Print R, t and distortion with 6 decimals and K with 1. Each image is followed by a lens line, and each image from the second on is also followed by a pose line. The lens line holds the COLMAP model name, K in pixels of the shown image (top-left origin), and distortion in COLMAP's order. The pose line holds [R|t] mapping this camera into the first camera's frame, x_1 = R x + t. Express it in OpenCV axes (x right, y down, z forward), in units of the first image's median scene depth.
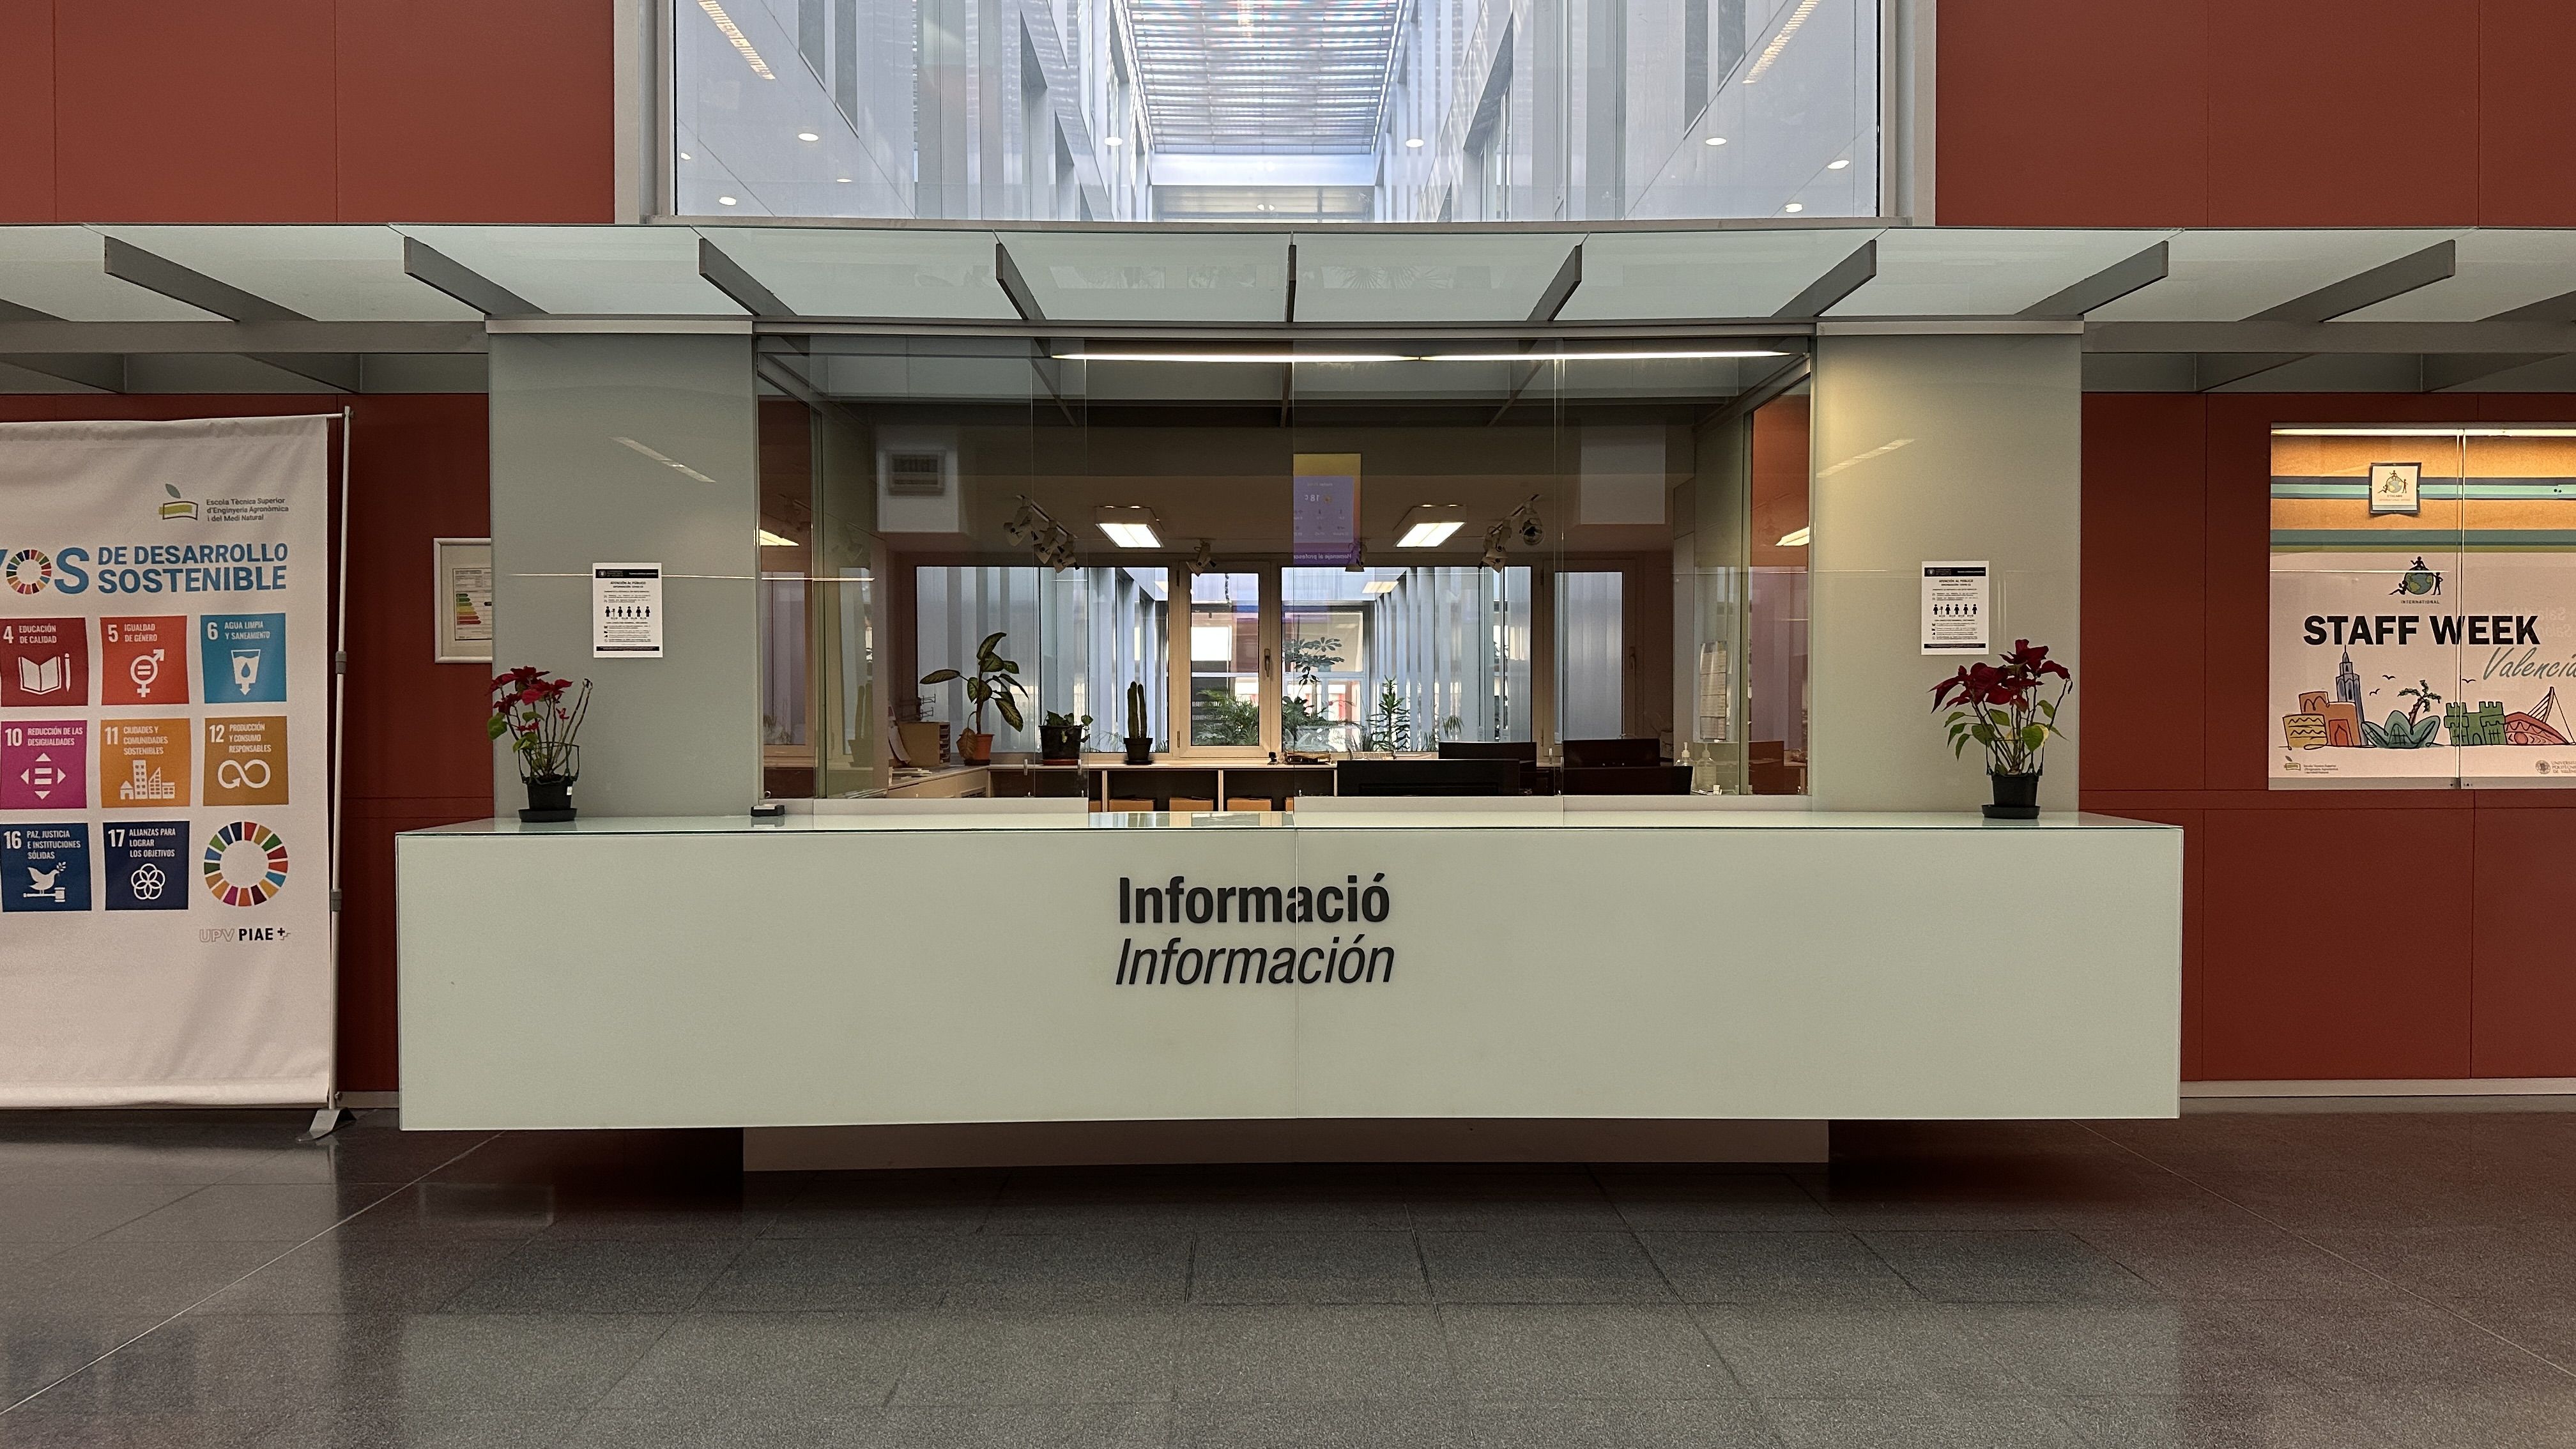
lens RADIAL K [[1513.3, 0, 1288.0], [0, 1513.3, 724.5], [0, 0, 1]] dist [-0.001561, -0.000229]
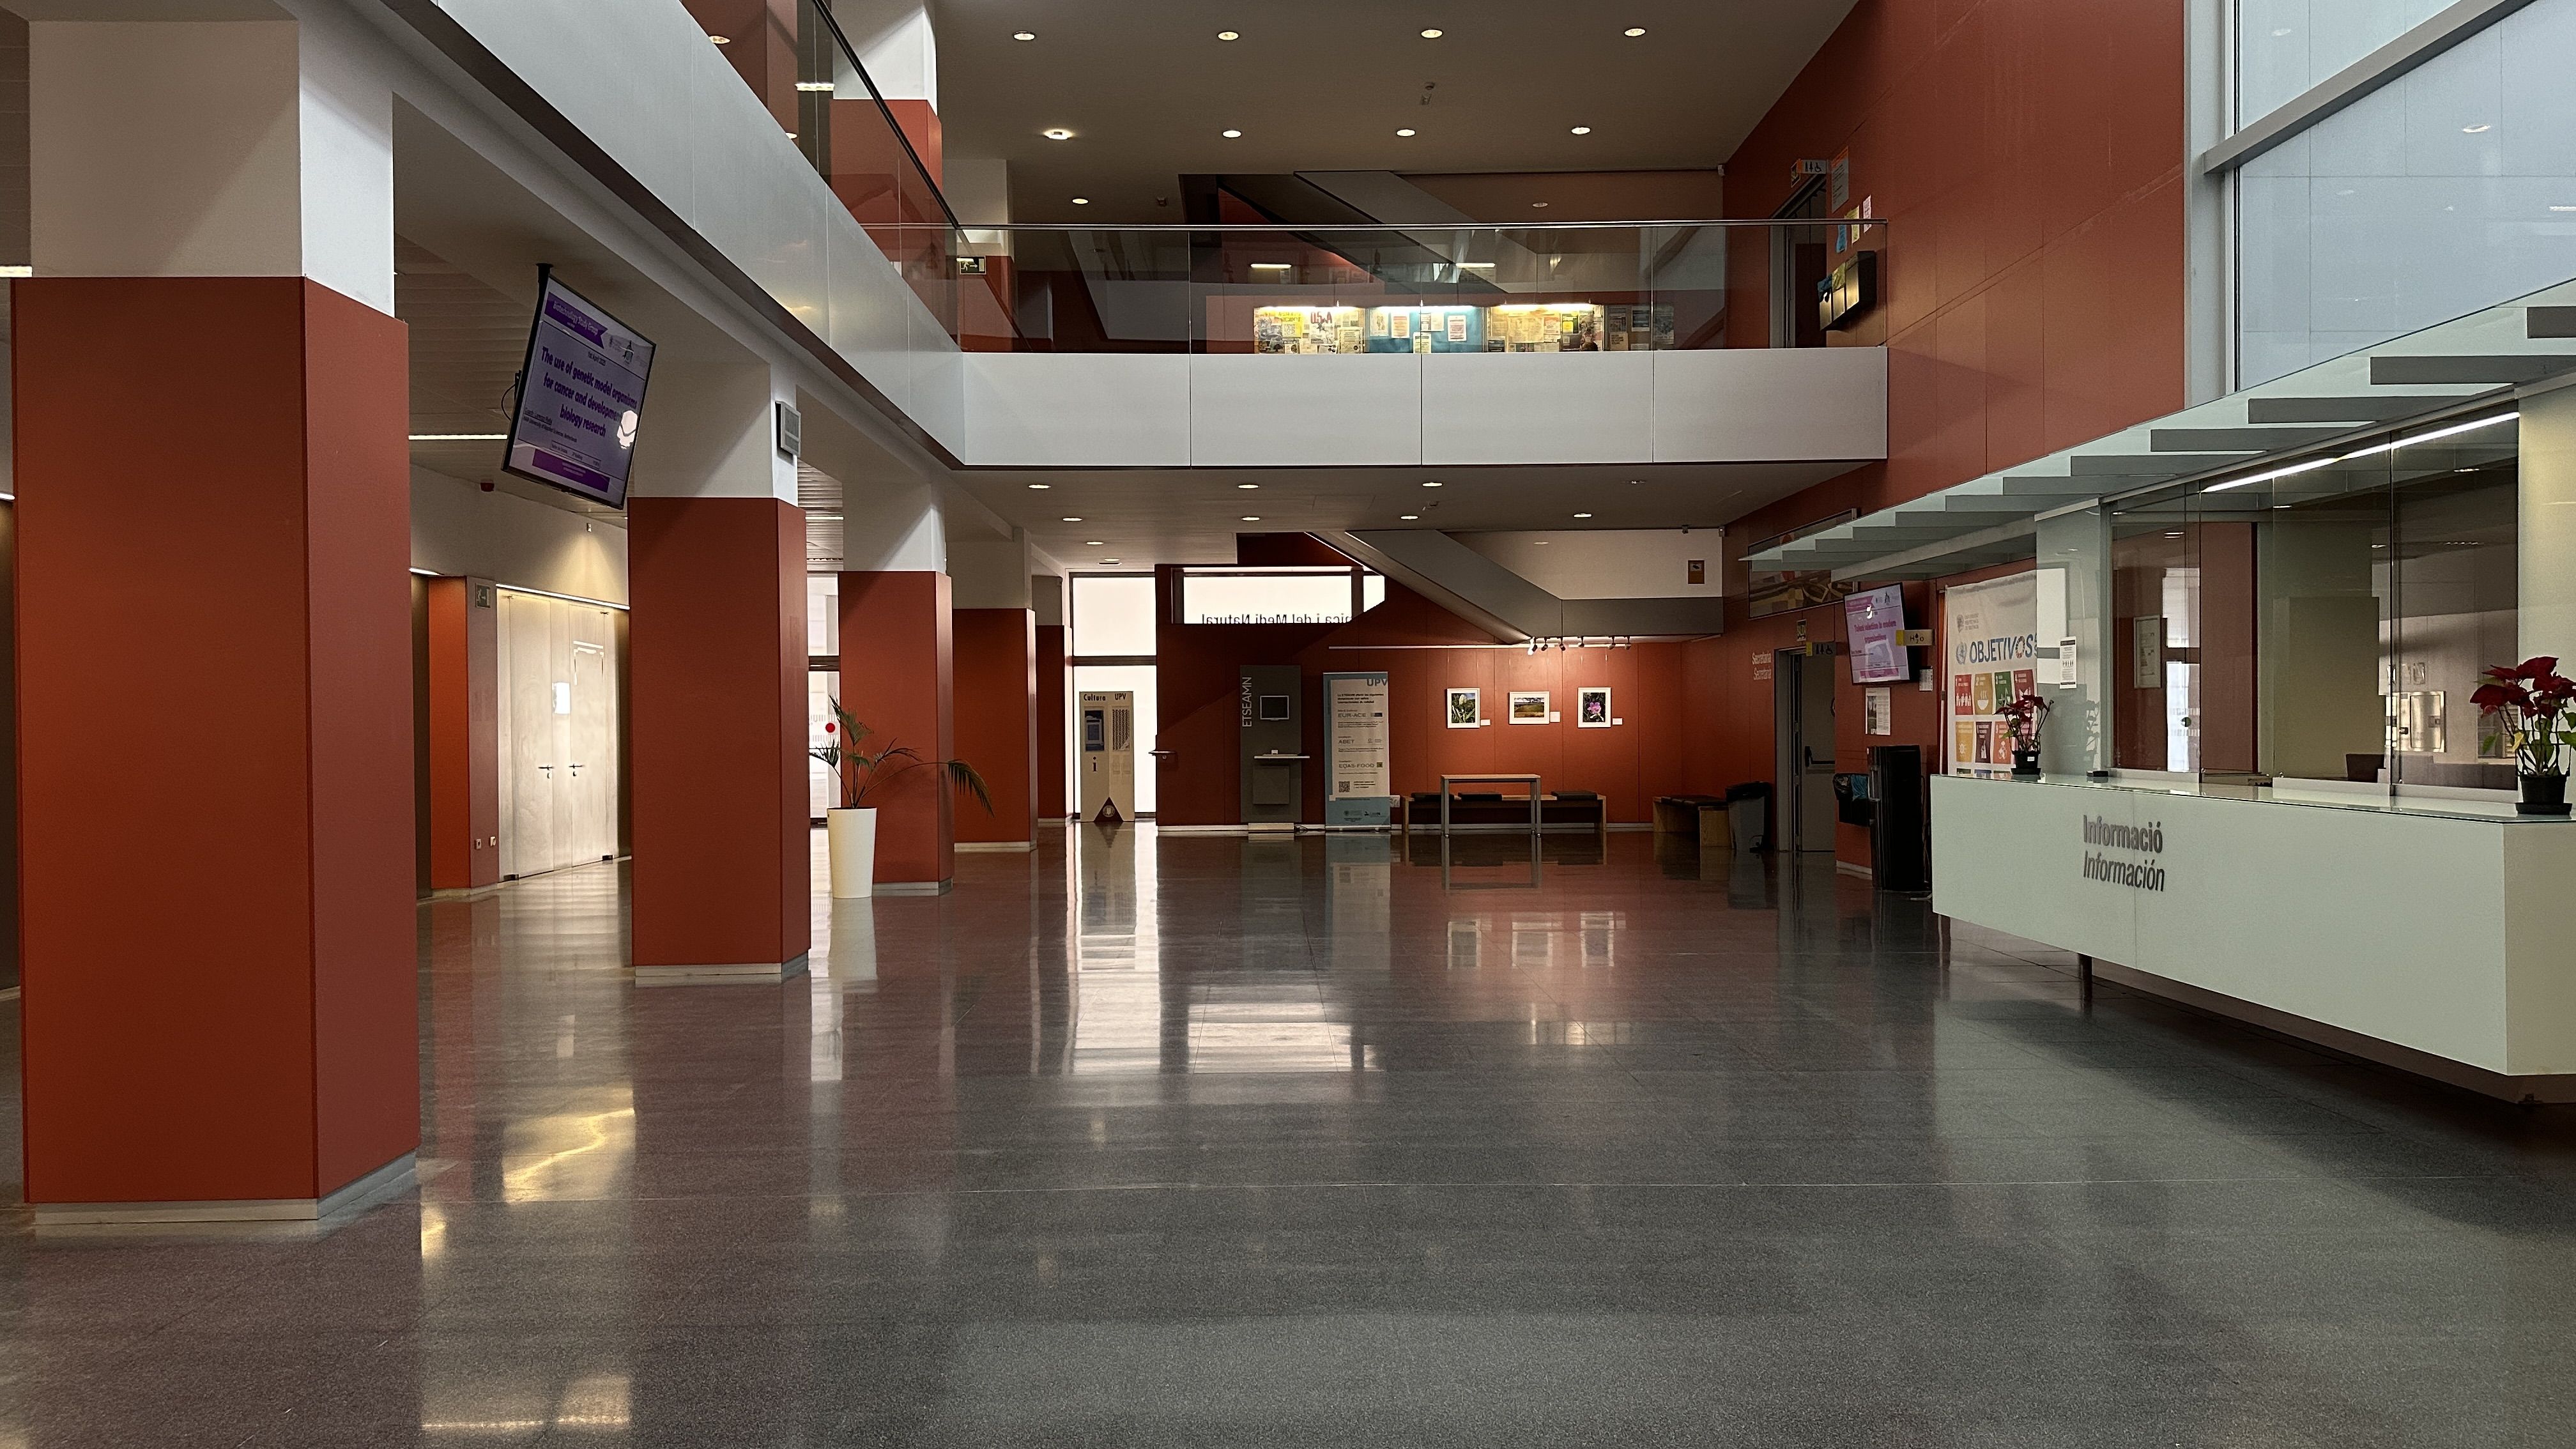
lens RADIAL K [[1513.3, 0, 1288.0], [0, 1513.3, 724.5], [0, 0, 1]] dist [-0.001561, -0.000229]
pose [[0.003531, -0.004962, -0.999981, 1.626459], [0.003755, 0.999981, -0.004949, -0.001178], [0.999987, -0.003738, 0.003549, 0.068758]]
